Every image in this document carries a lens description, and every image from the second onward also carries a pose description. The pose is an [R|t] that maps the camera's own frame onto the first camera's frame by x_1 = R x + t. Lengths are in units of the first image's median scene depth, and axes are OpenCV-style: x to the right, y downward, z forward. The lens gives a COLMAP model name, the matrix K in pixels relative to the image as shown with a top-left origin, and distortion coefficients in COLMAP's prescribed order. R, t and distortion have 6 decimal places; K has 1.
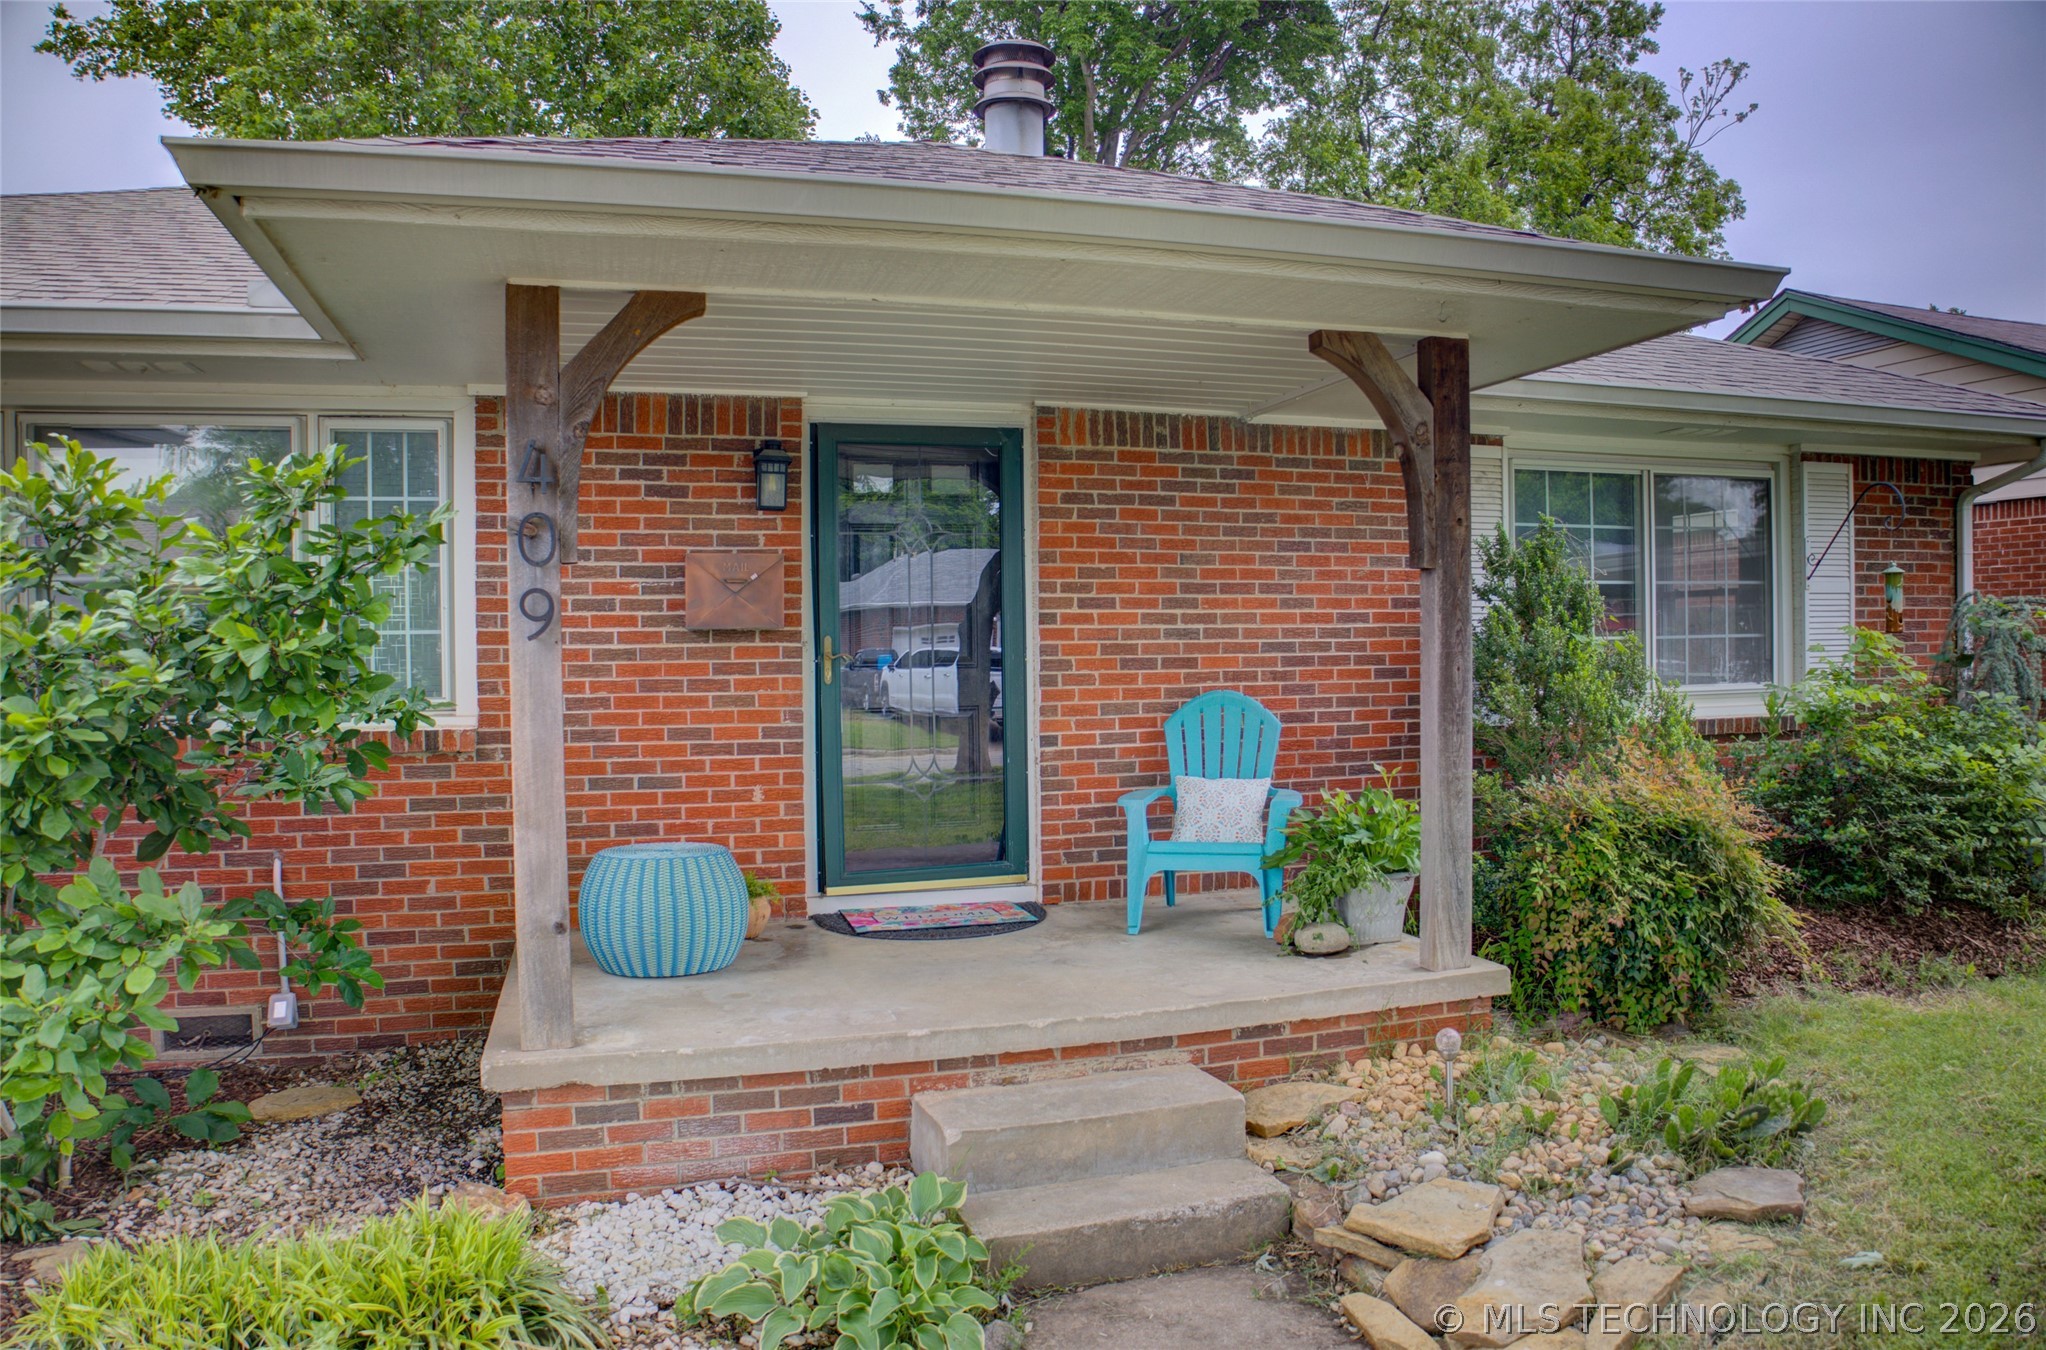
lens RADIAL K [[1491.7, 0, 1023.0], [0, 1491.7, 675.0], [0, 0, 1]] dist [-0.086992, 0.001870]
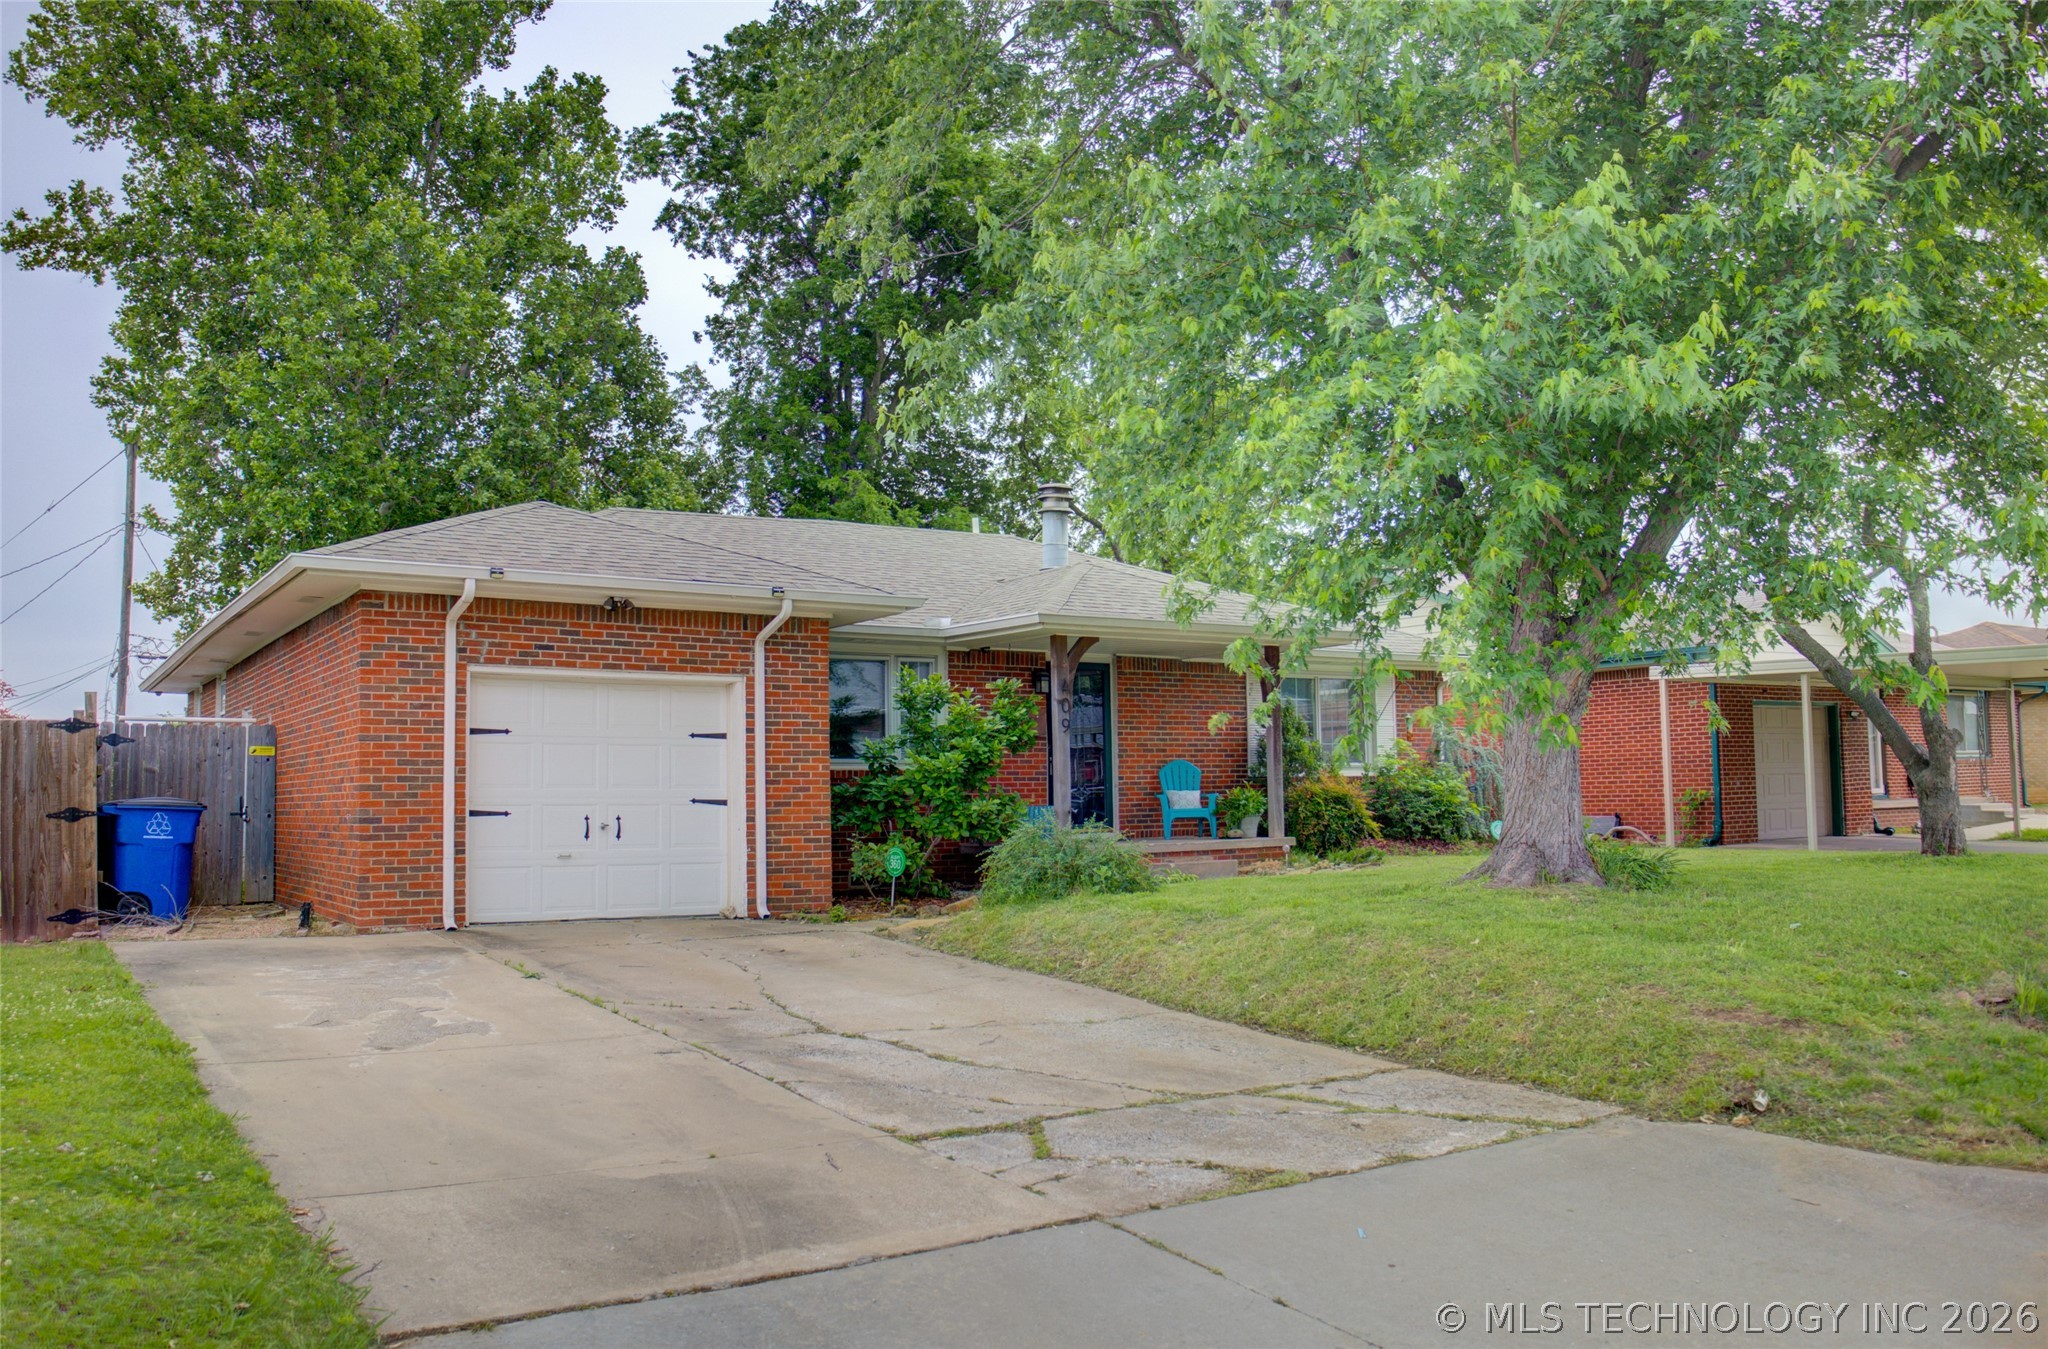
lens RADIAL K [[1573.3, 0, 1024.0], [0, 1573.3, 674.5], [0, 0, 1]] dist [-0.000564, -0.000169]
pose [[0.962865, 0.013006, 0.269670, -0.936580], [0.012300, 0.995689, -0.091941, 0.119782], [-0.269703, 0.091844, 0.958554, -1.738697]]
